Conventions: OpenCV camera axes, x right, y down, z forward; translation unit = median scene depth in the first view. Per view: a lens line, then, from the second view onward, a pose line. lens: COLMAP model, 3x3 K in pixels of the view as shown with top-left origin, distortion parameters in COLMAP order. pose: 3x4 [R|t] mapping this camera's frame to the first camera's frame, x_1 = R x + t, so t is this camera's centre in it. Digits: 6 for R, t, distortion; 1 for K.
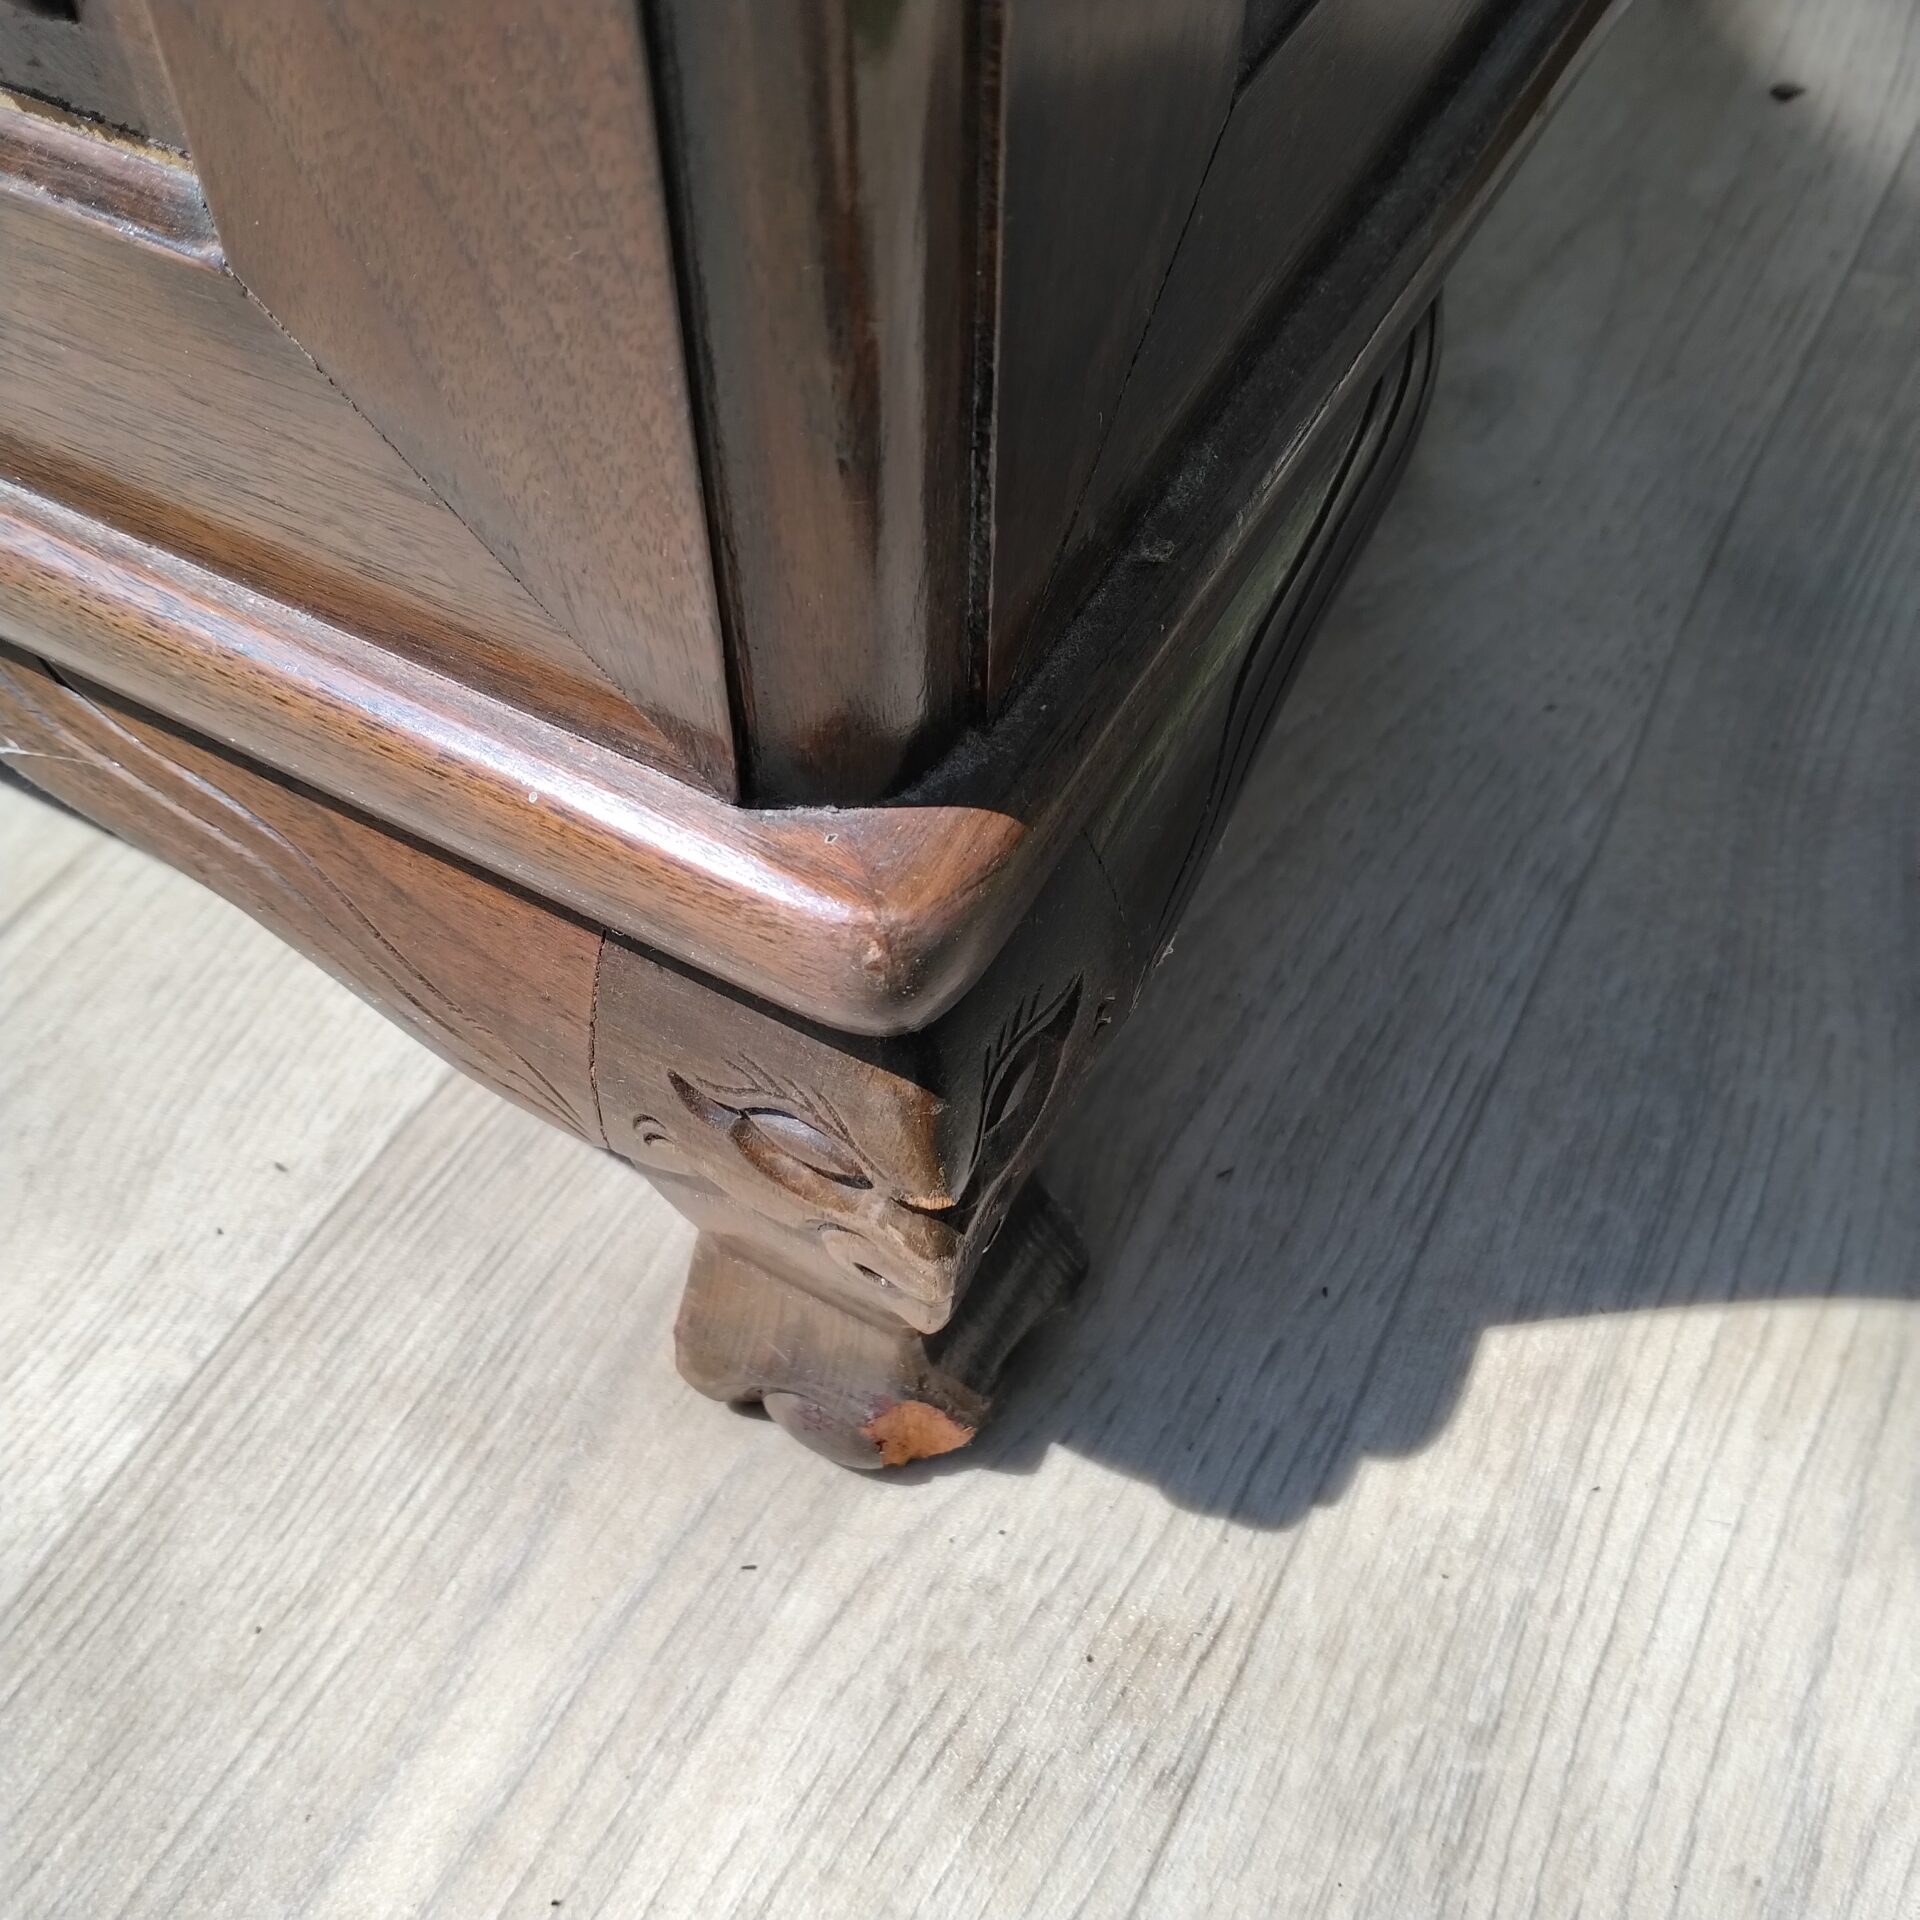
lens RADIAL K [[2021.8, 0, 946.2], [0, 2021.8, 895.3], [0, 0, 1]] dist [0.014508, 0.000000]
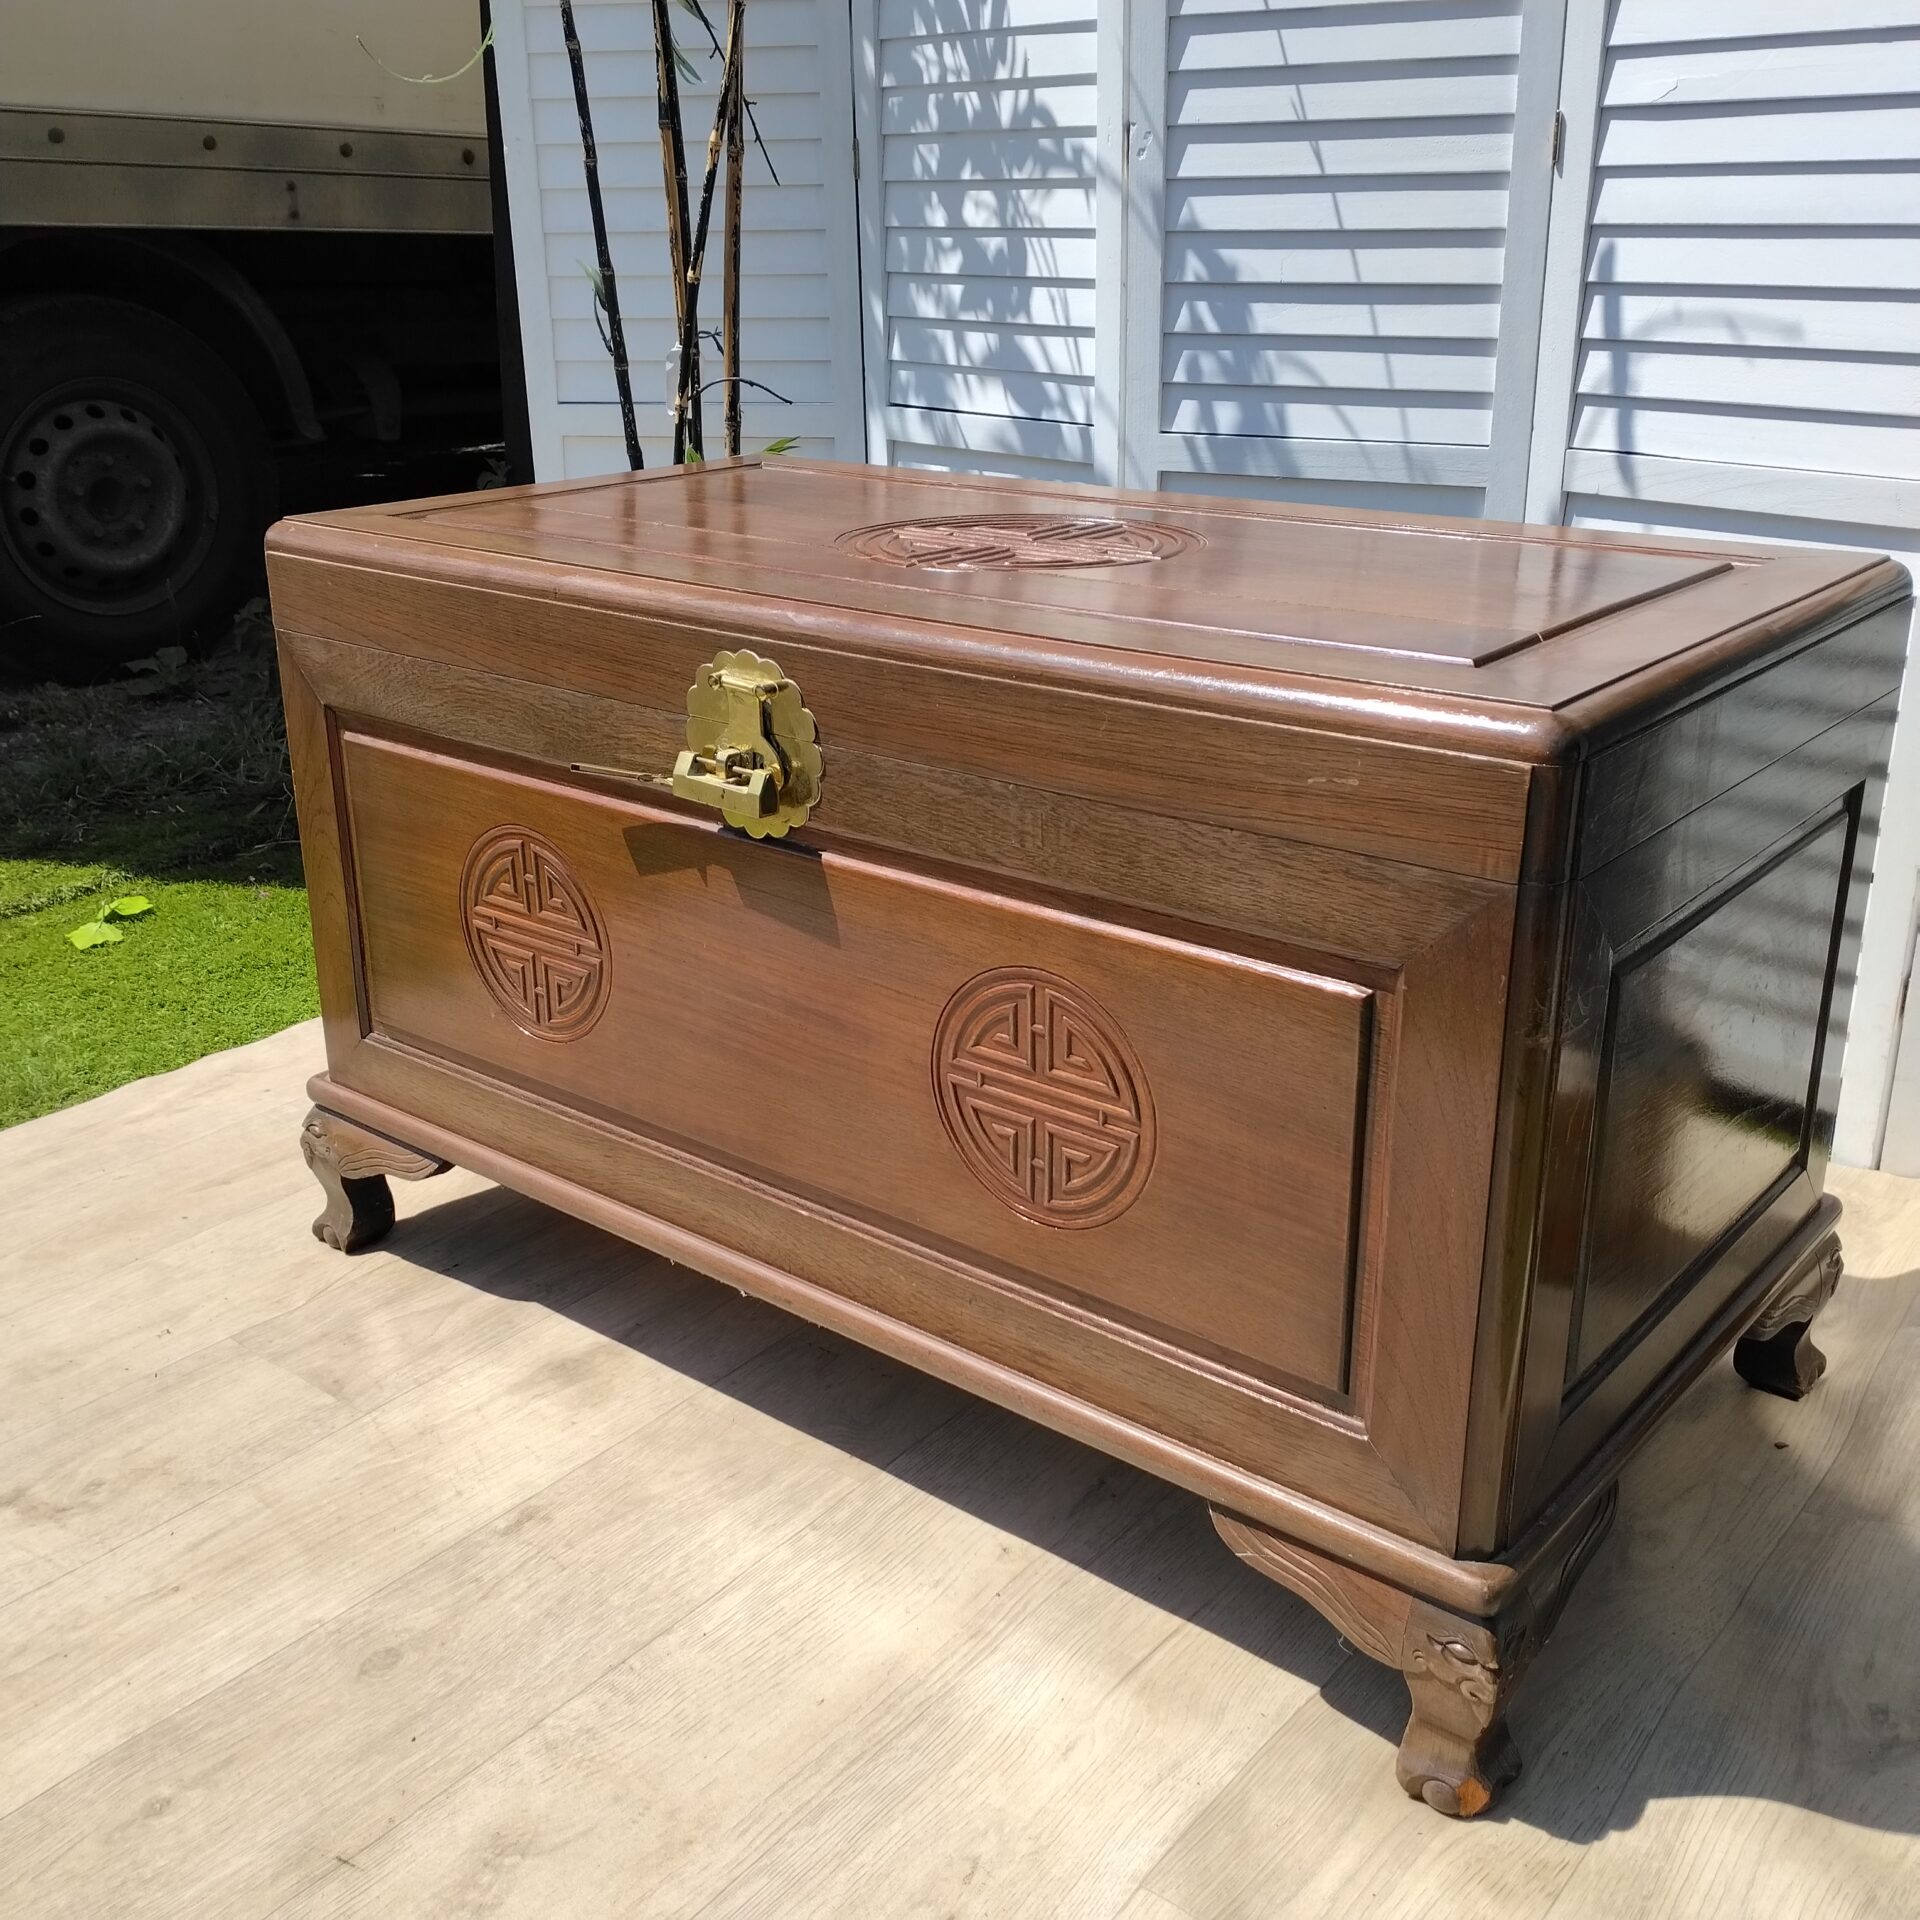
lens RADIAL K [[2021.8, 0, 954.0], [0, 2021.8, 966.9], [0, 0, 1]] dist [0.014508, 0.000000]
pose [[0.984179, 0.054273, -0.168658, -0.365706], [-0.137595, 0.833831, -0.534597, 1.030754], [0.111618, 0.549346, 0.828107, -2.640865]]
